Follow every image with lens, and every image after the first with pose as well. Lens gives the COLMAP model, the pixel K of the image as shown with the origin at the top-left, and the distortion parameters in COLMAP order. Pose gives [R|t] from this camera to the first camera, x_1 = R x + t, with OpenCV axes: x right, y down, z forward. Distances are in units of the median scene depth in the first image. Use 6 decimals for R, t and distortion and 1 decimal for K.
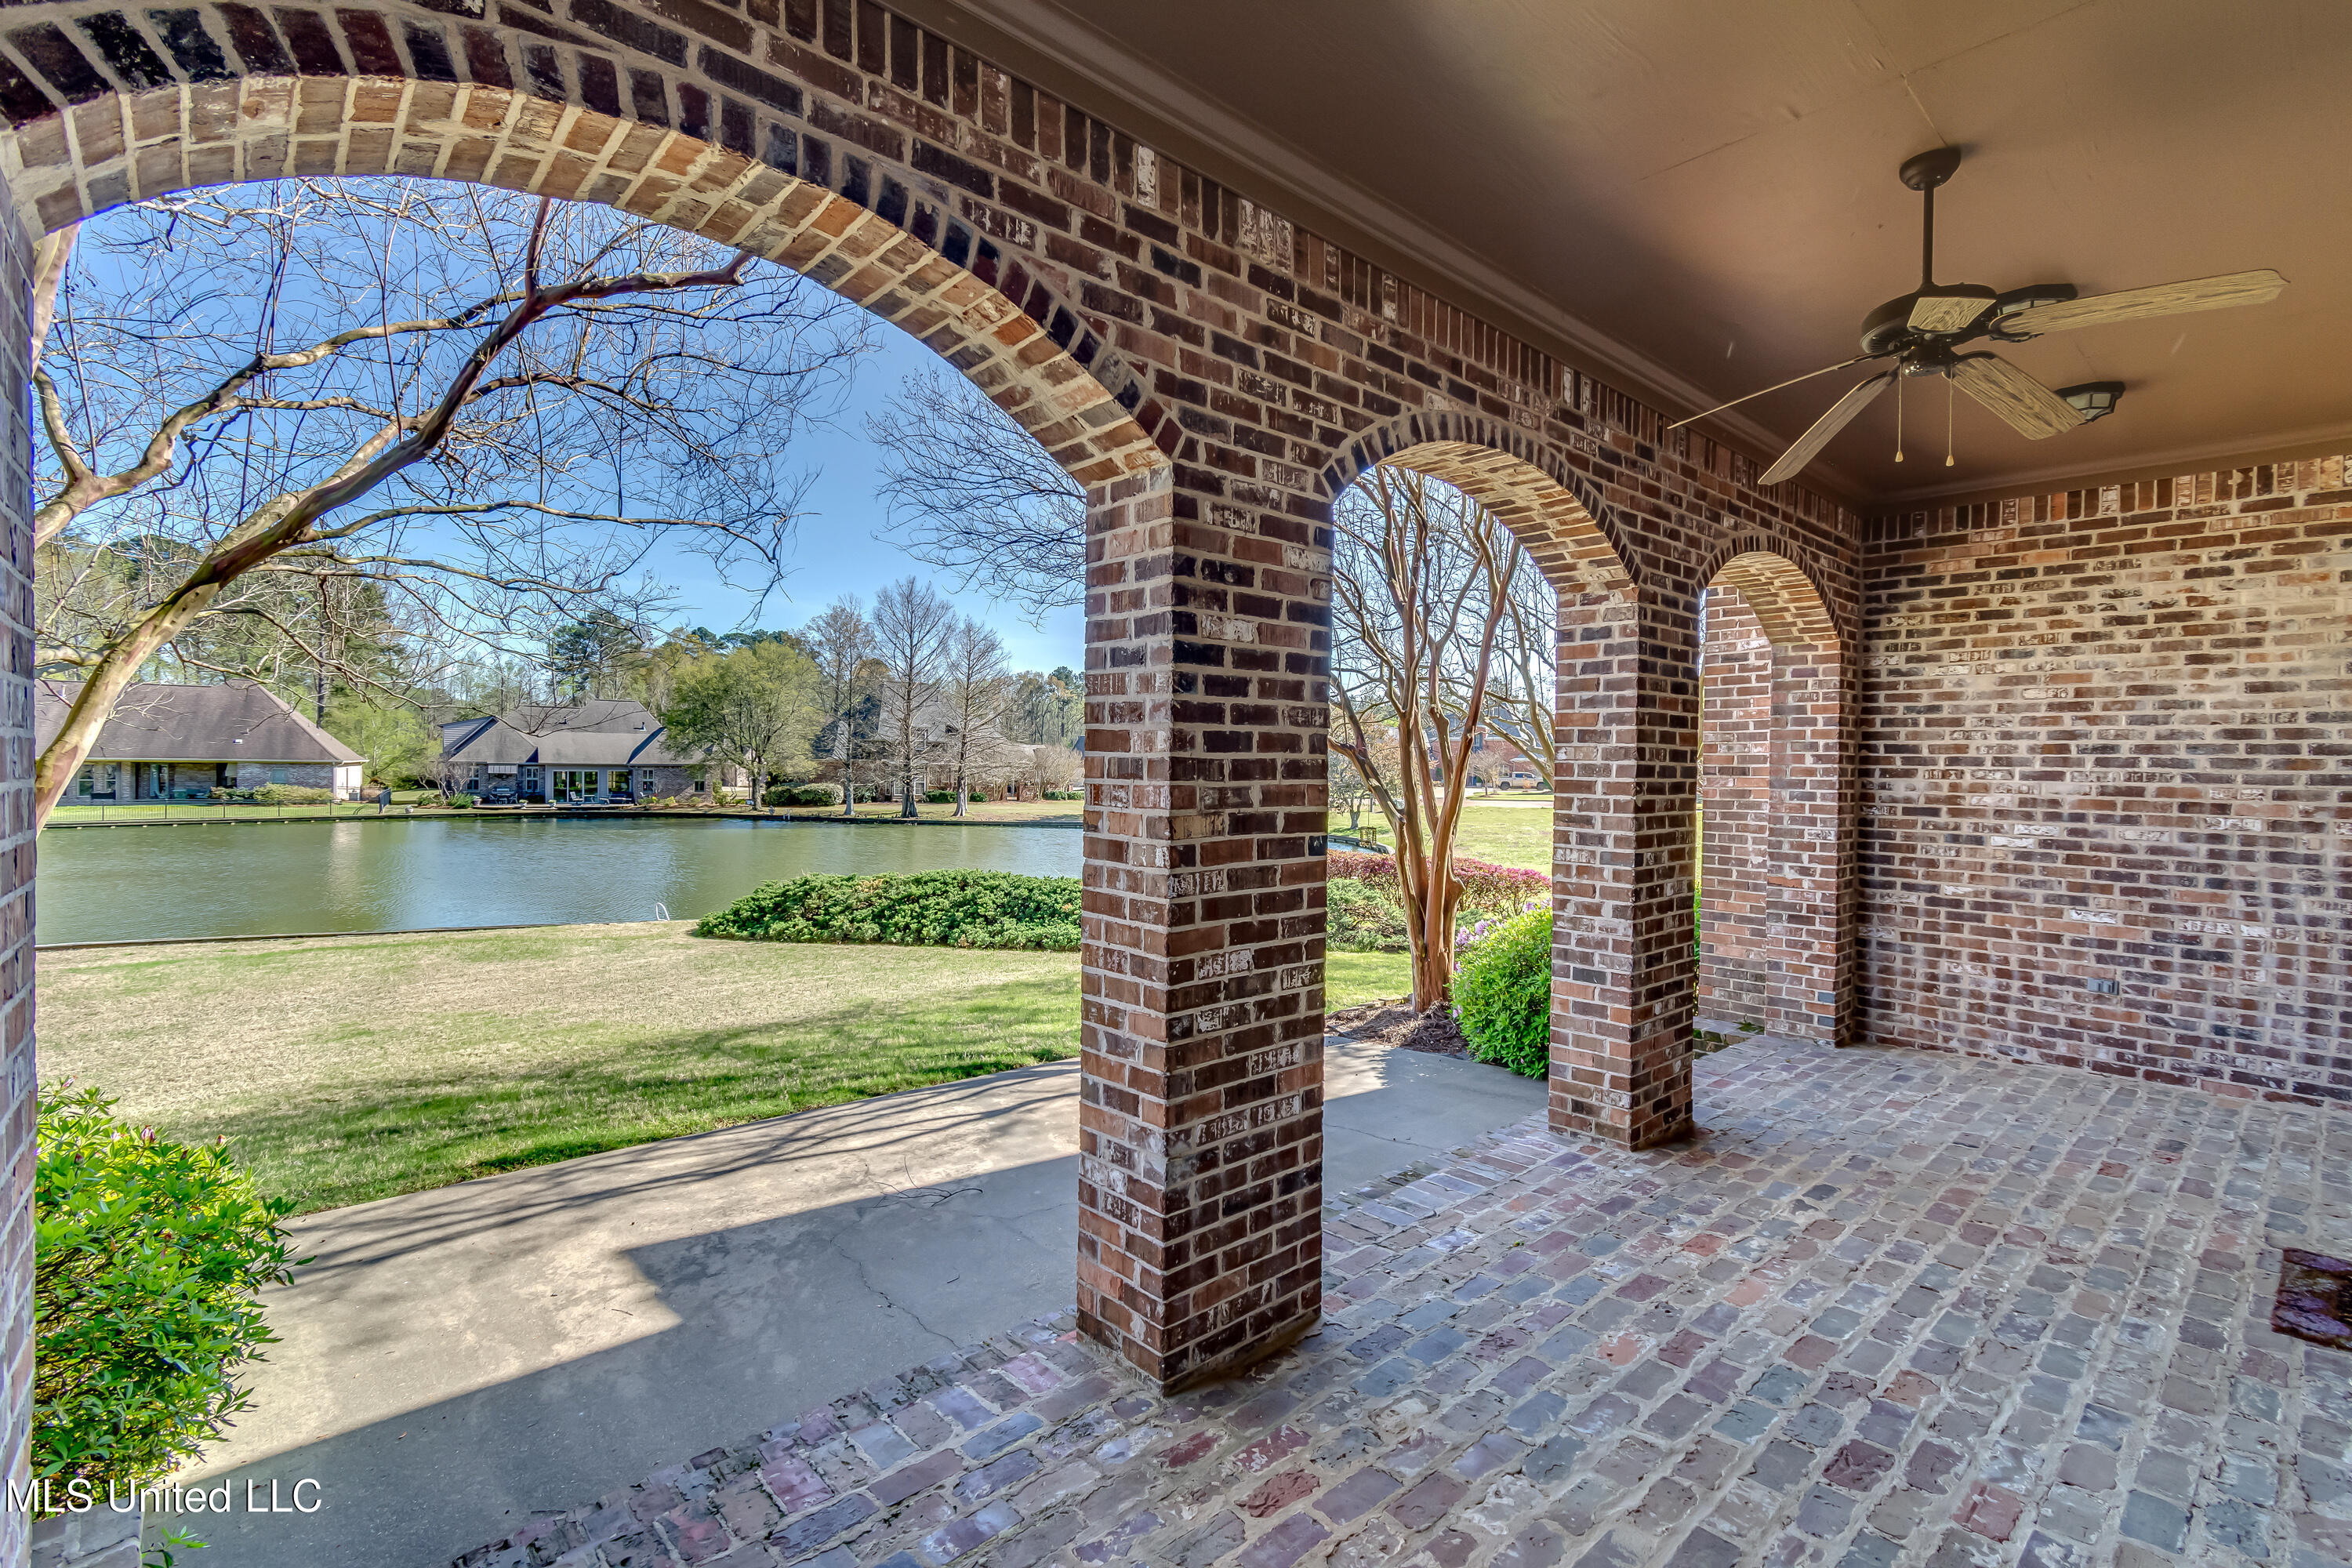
lens RADIAL K [[1044.1, 0, 1179.6], [0, 1044.1, 785.0], [0, 0, 1]] dist [0.002186, -0.000601]
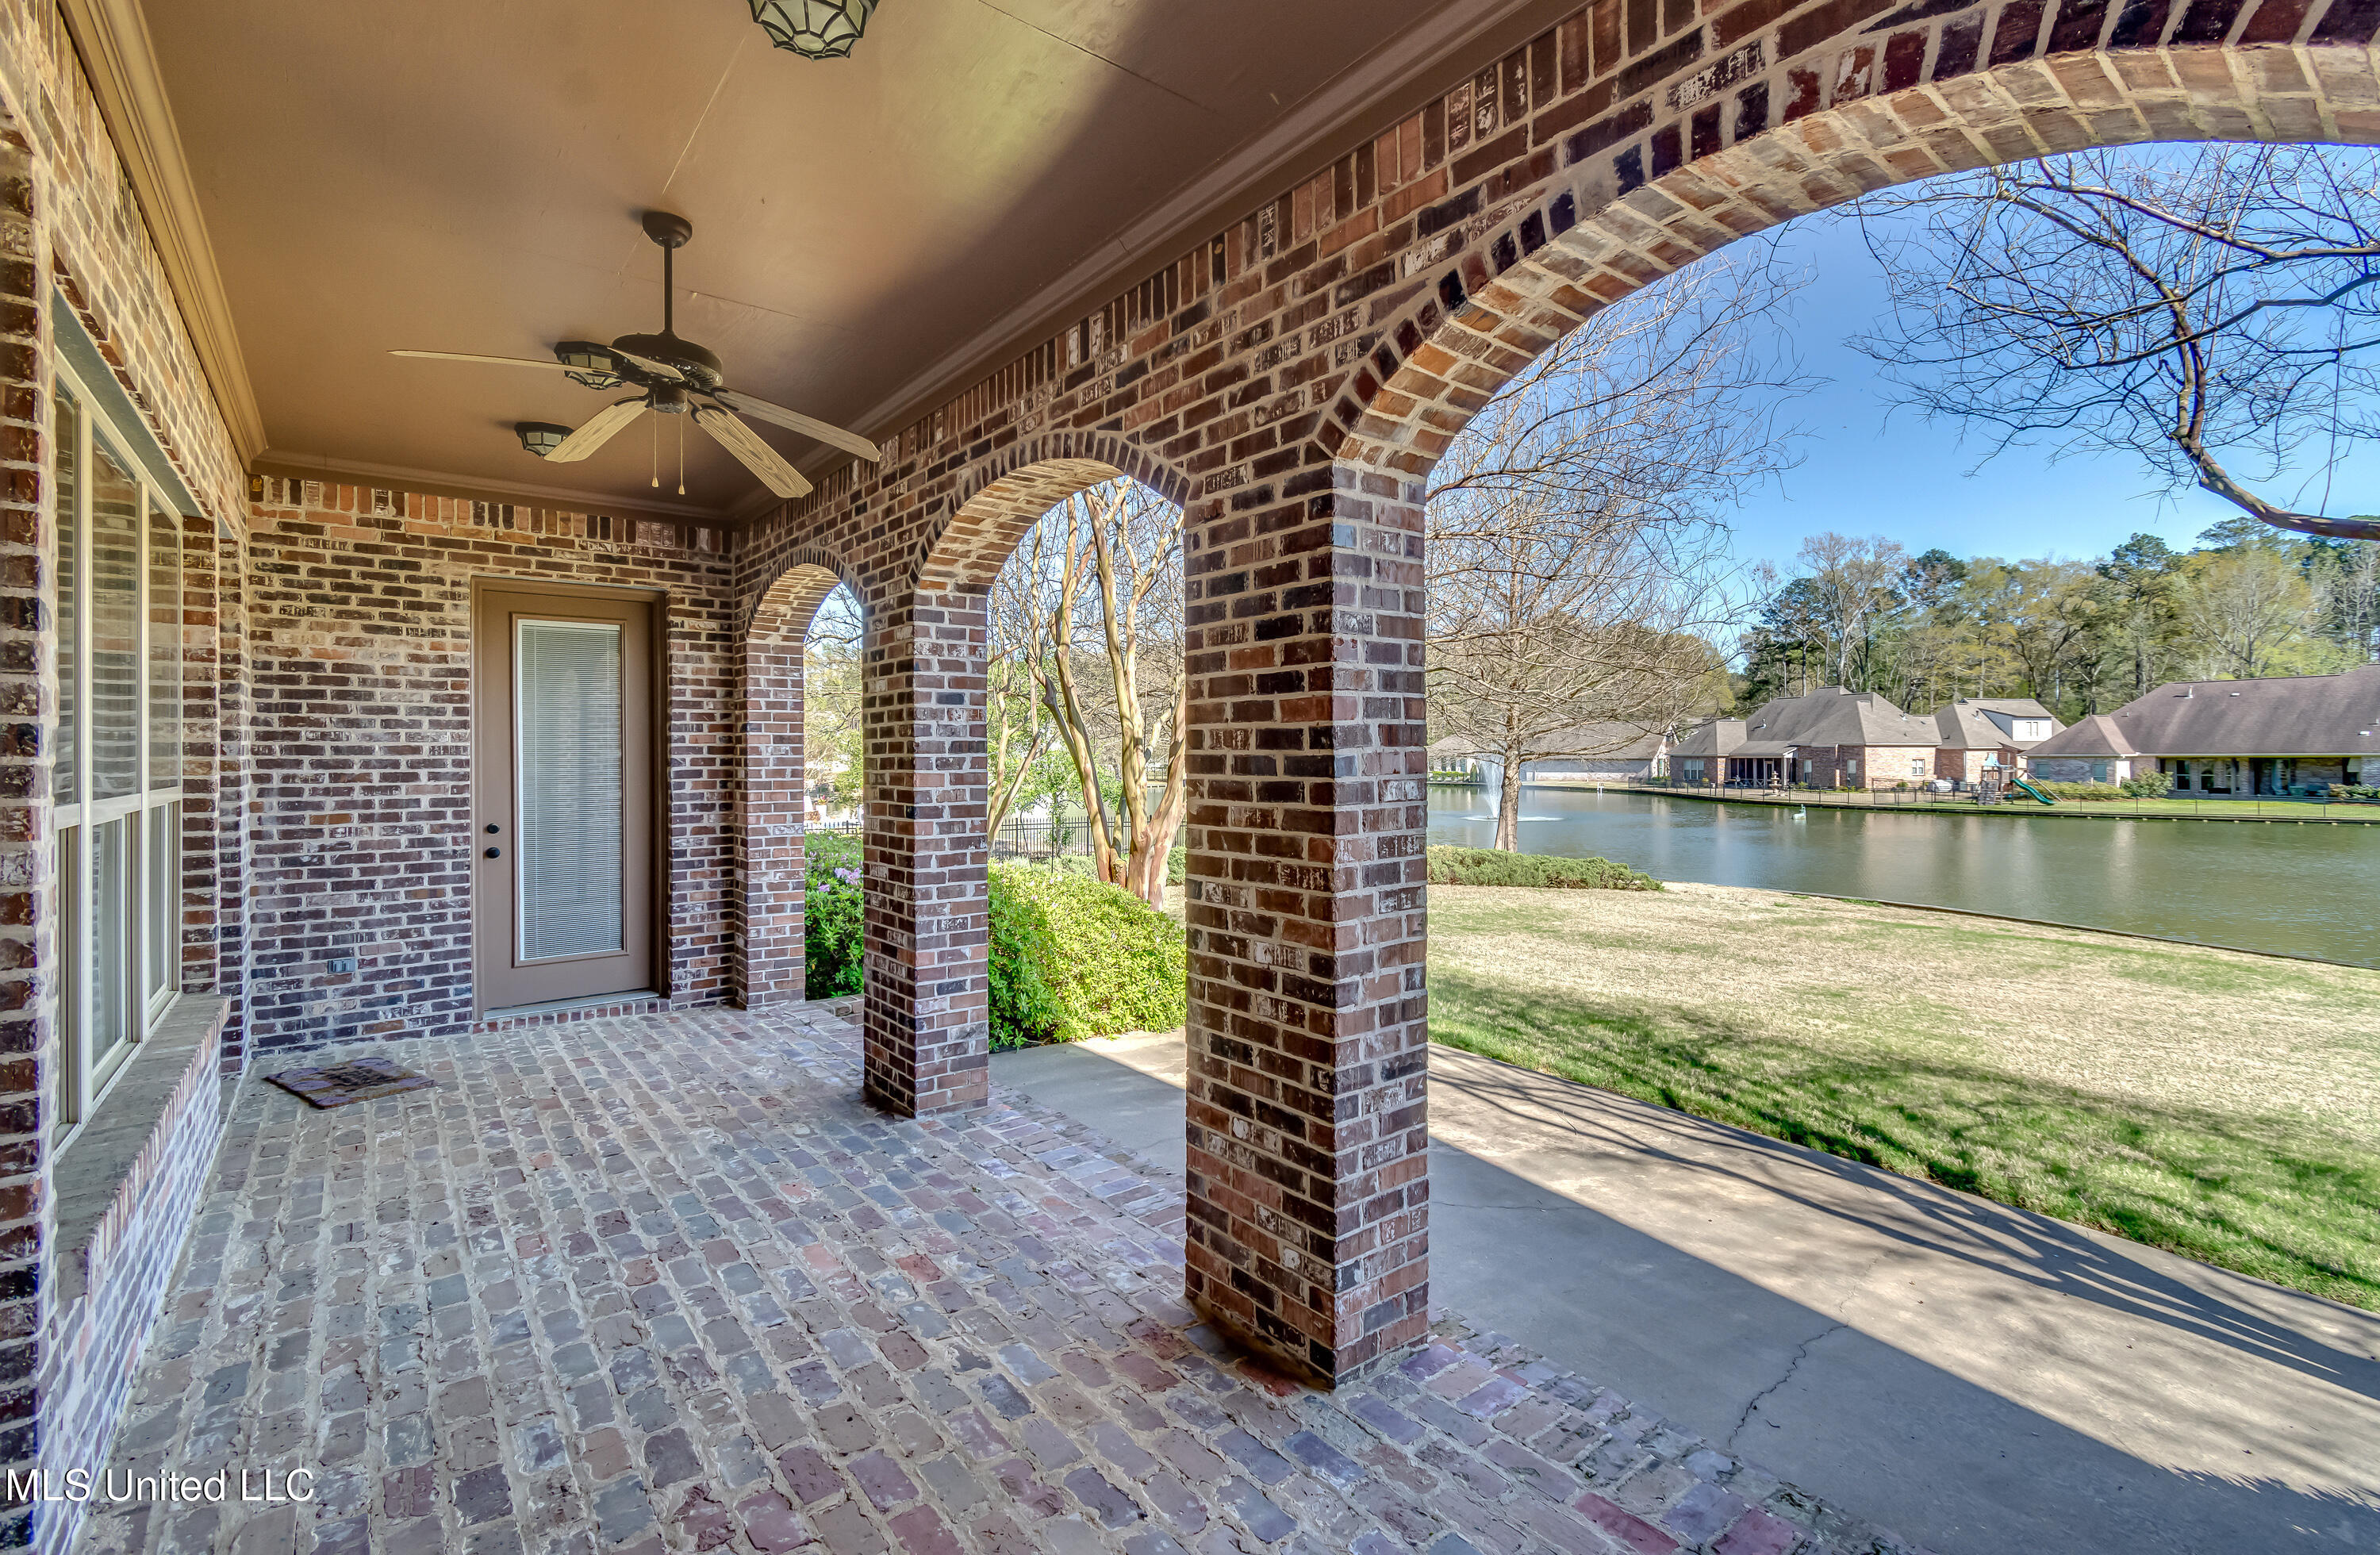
lens RADIAL K [[1032.5, 0, 1194.3], [0, 1032.5, 766.9], [0, 0, 1]] dist [0.005431, -0.000332]
pose [[-0.050423, -0.000113, -0.998728, 0.761966], [-0.013054, 0.999915, 0.000546, -0.008082], [0.998643, 0.013065, -0.050420, 0.691024]]
